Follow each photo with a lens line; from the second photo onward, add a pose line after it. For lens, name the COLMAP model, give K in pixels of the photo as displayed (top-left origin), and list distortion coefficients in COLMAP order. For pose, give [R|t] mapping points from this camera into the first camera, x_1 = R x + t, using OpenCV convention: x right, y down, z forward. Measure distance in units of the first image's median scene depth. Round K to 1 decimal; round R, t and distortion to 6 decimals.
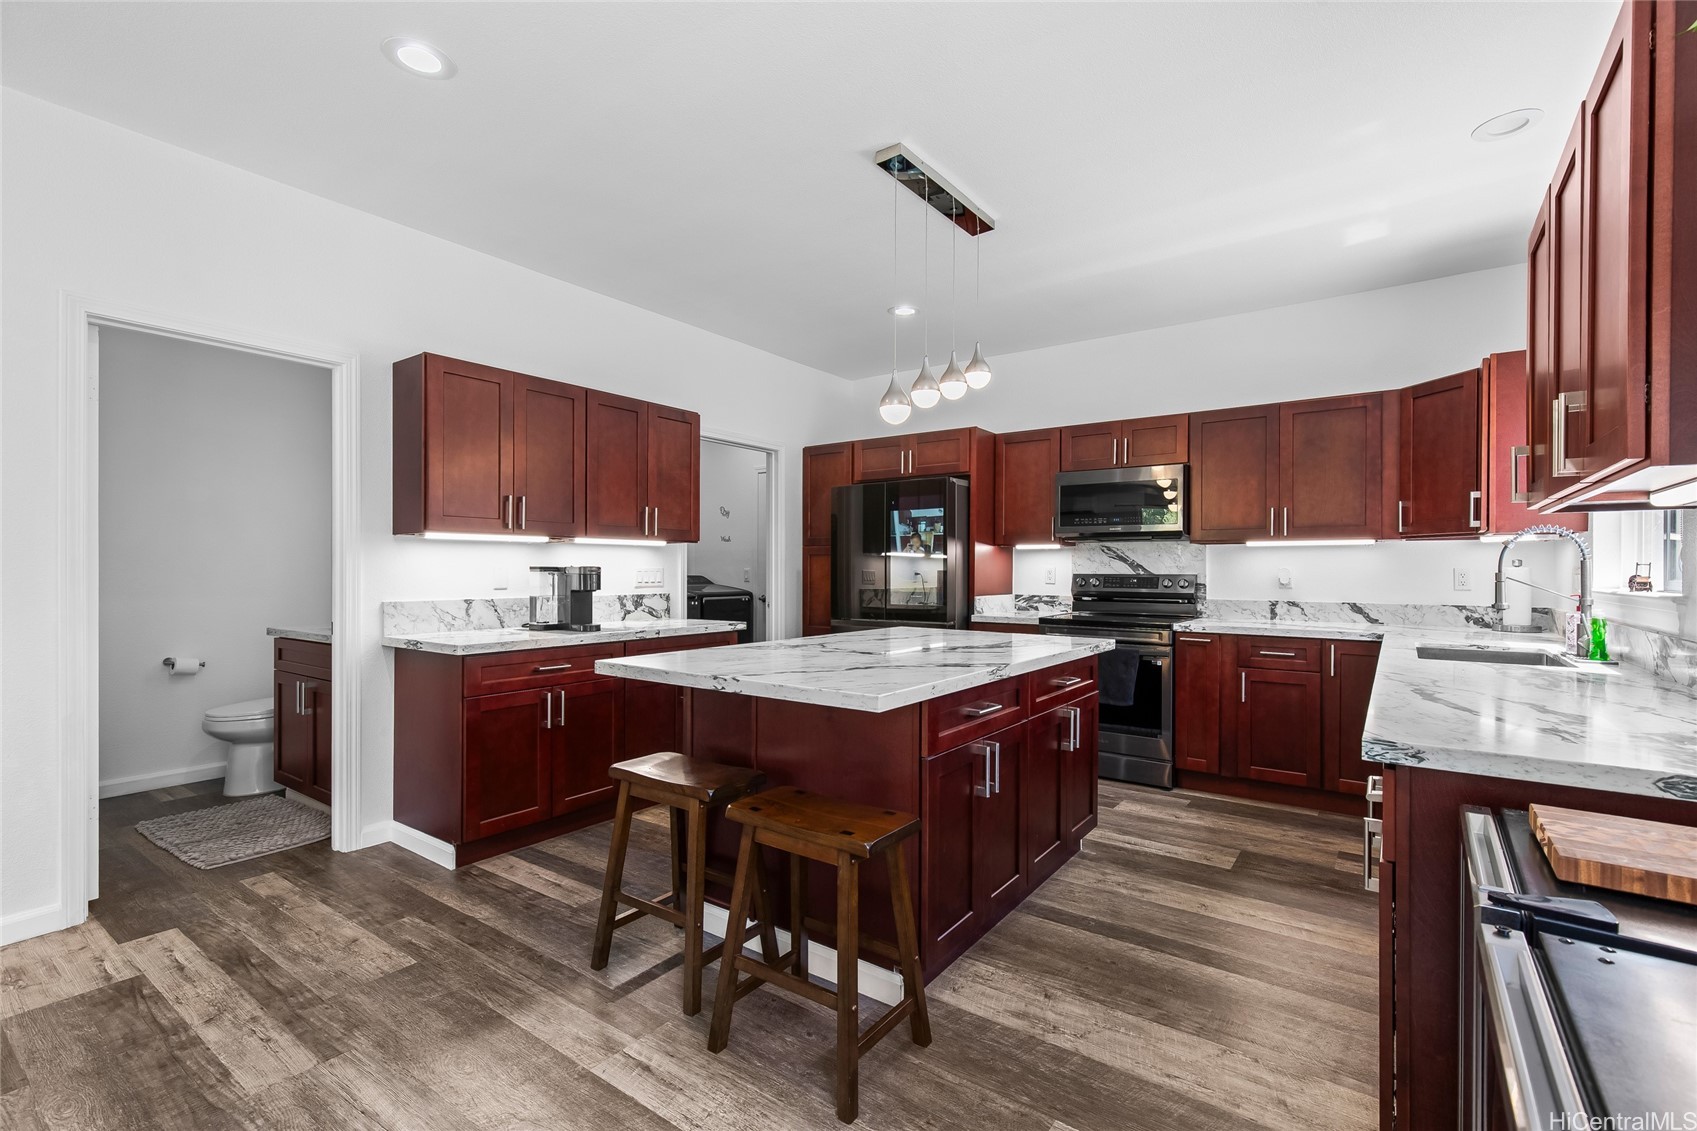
lens RADIAL K [[763.2, 0, 848.1], [0, 763.2, 568.5], [0, 0, 1]] dist [0.009007, -0.001271]
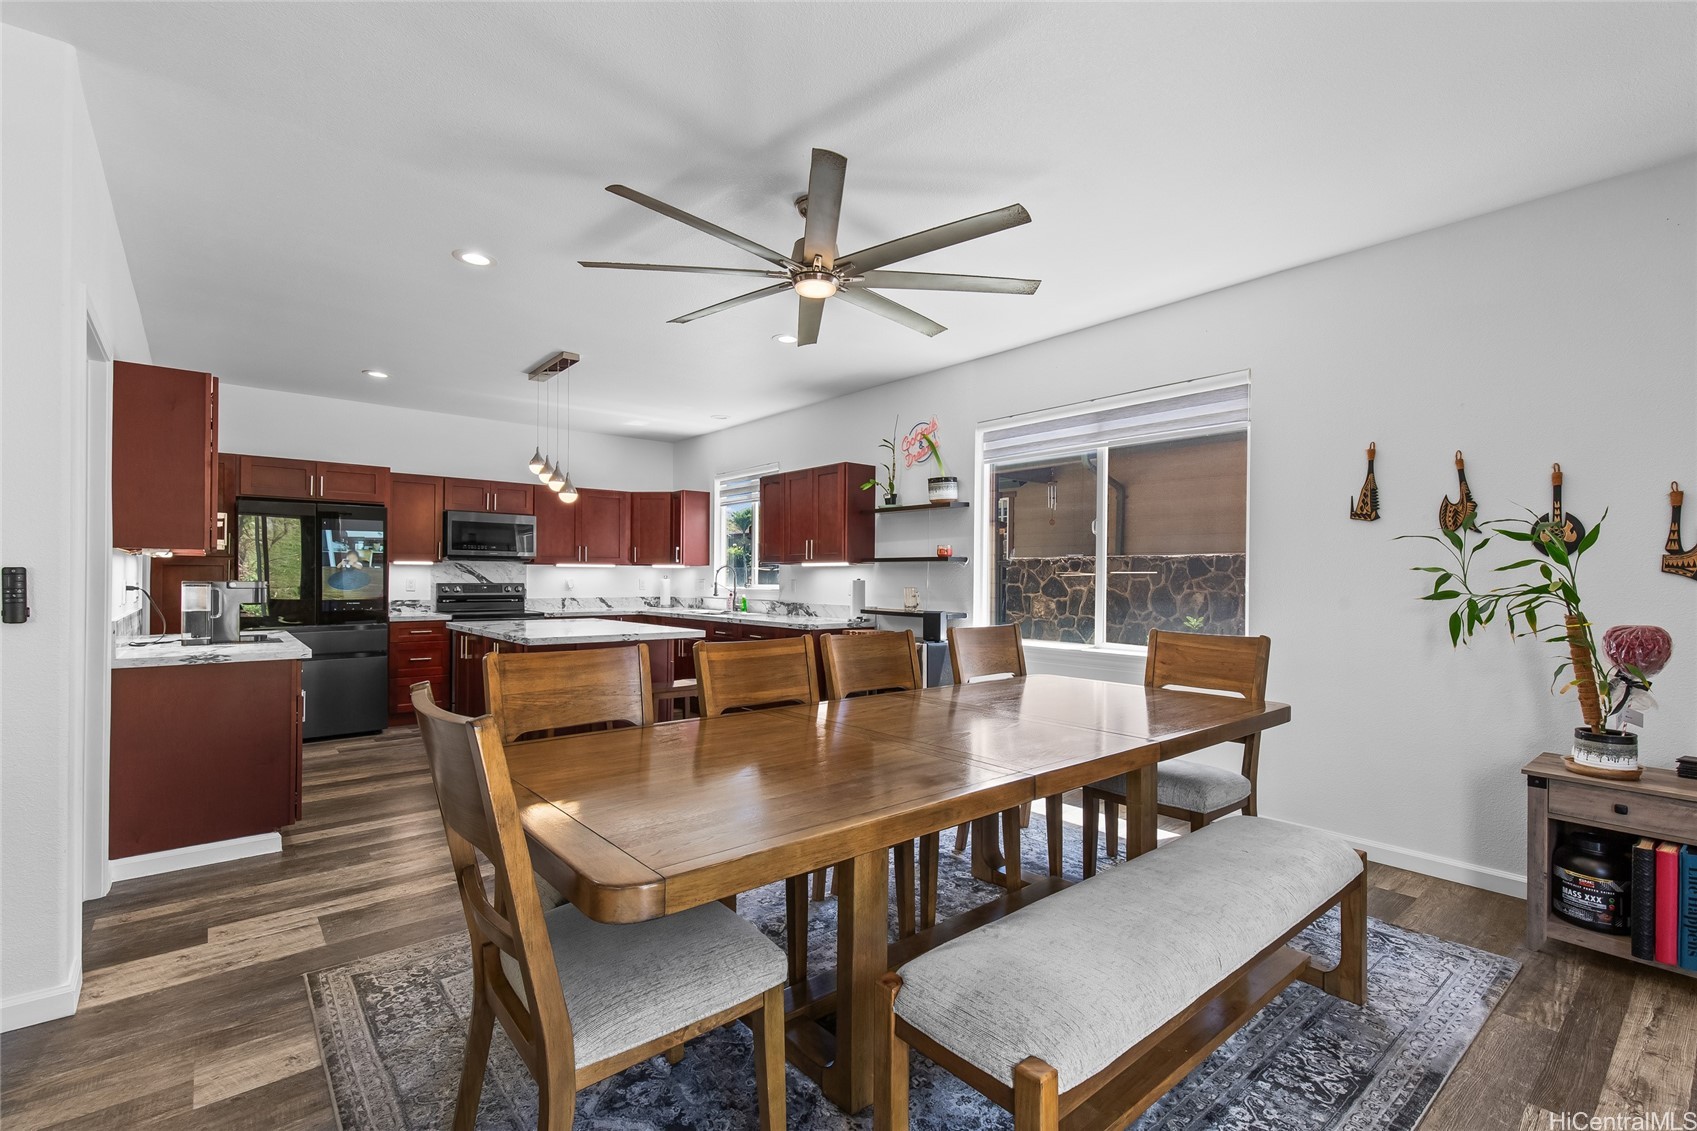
lens RADIAL K [[763.2, 0, 859.2], [0, 763.2, 581.9], [0, 0, 1]] dist [0.009007, -0.001271]
pose [[0.235863, -0.006621, 0.971764, -1.081067], [-0.005836, 0.999949, 0.008229, -0.013588], [-0.971769, -0.007612, 0.235812, -0.072436]]
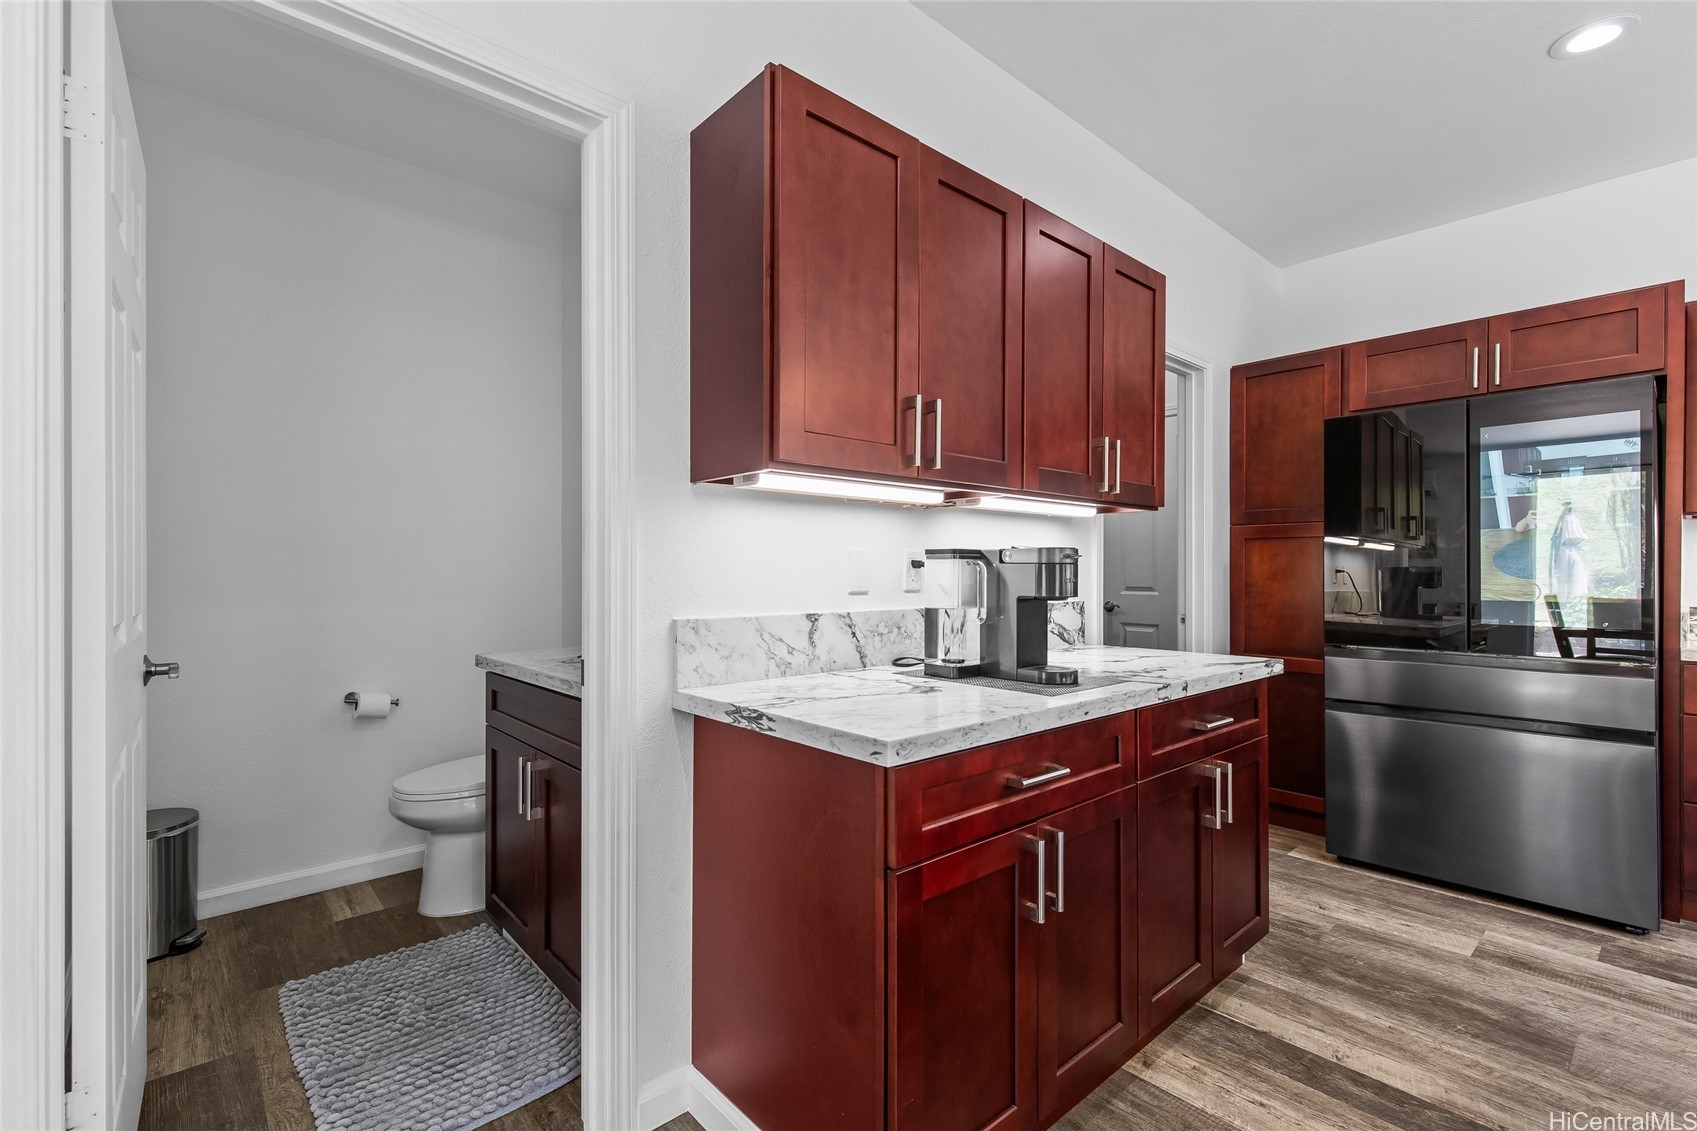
lens RADIAL K [[763.2, 0, 857.5], [0, 763.2, 569.0], [0, 0, 1]] dist [0.009007, -0.001271]
pose [[0.978114, -0.000470, -0.208067, -0.327781], [0.000687, 0.999999, 0.000971, 0.009194], [0.208066, -0.001093, 0.978114, 0.458324]]
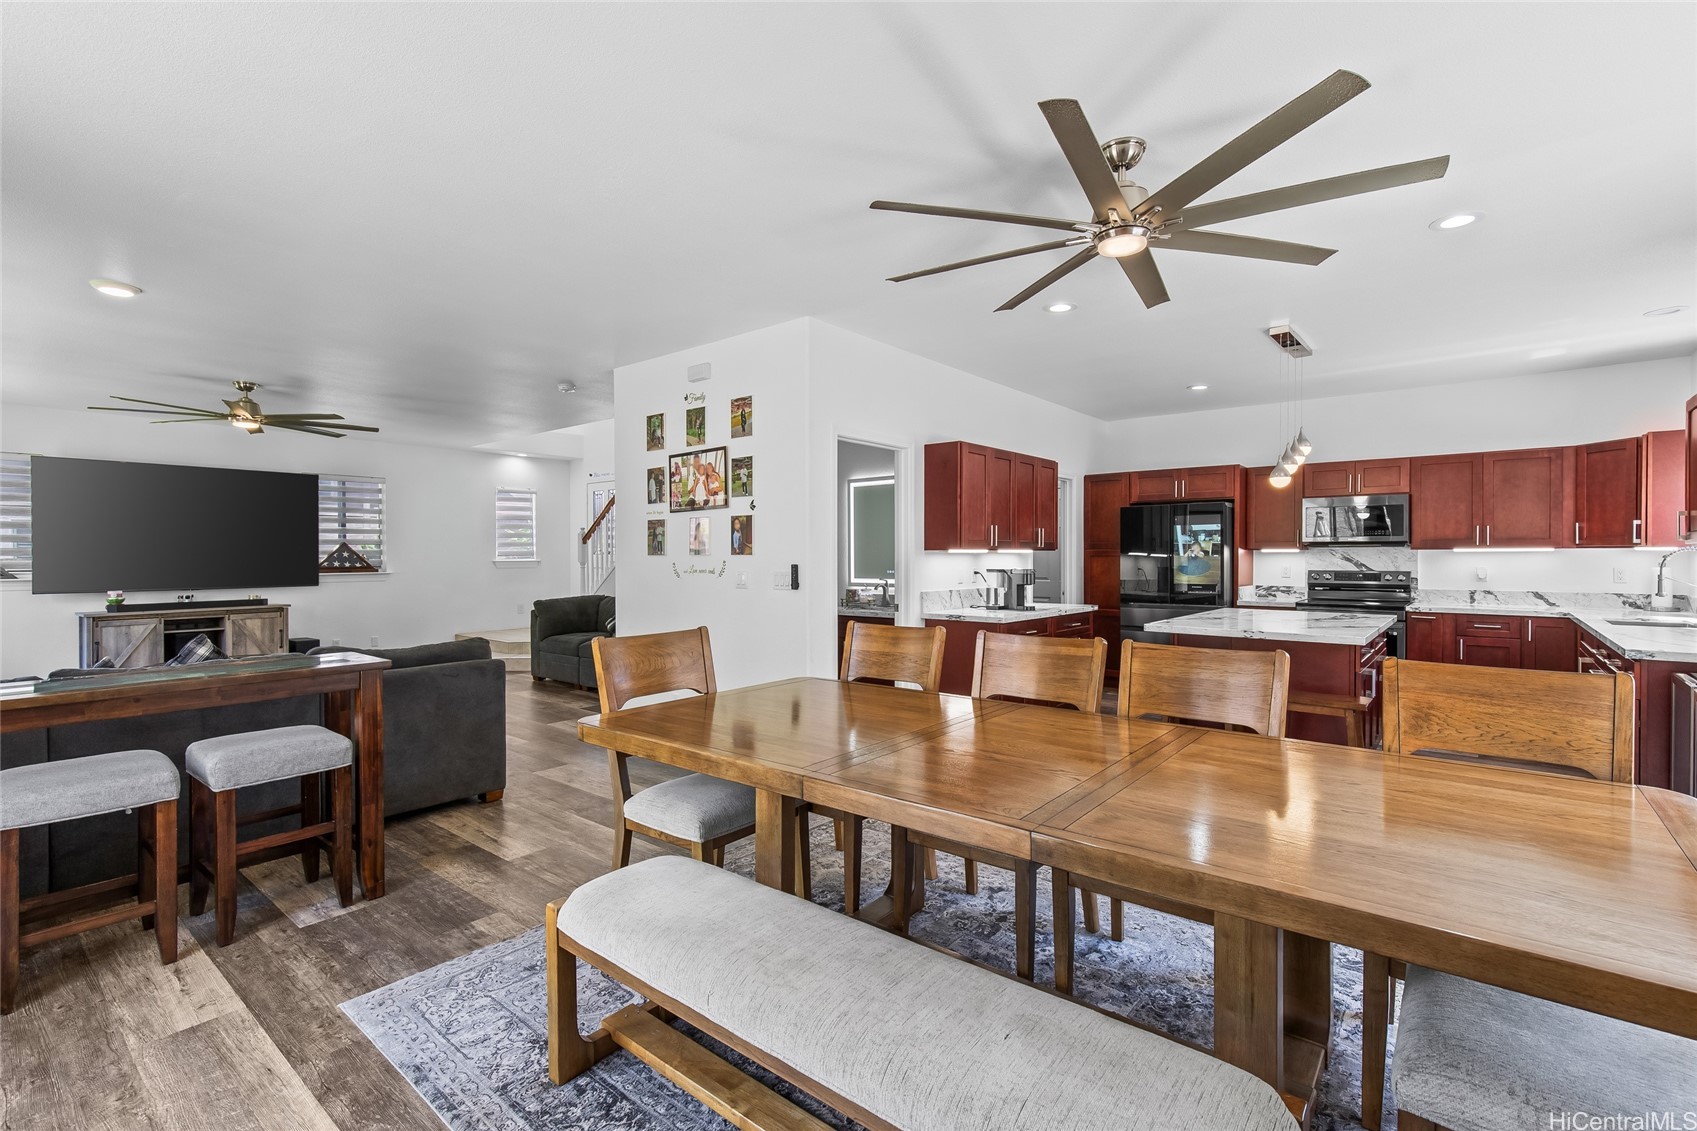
lens RADIAL K [[763.2, 0, 856.9], [0, 763.2, 558.4], [0, 0, 1]] dist [0.009007, -0.001271]
pose [[0.997963, -0.003633, -0.063687, -0.535463], [0.003982, 0.999978, 0.005354, -0.030918], [0.063667, -0.005597, 0.997956, -0.530985]]
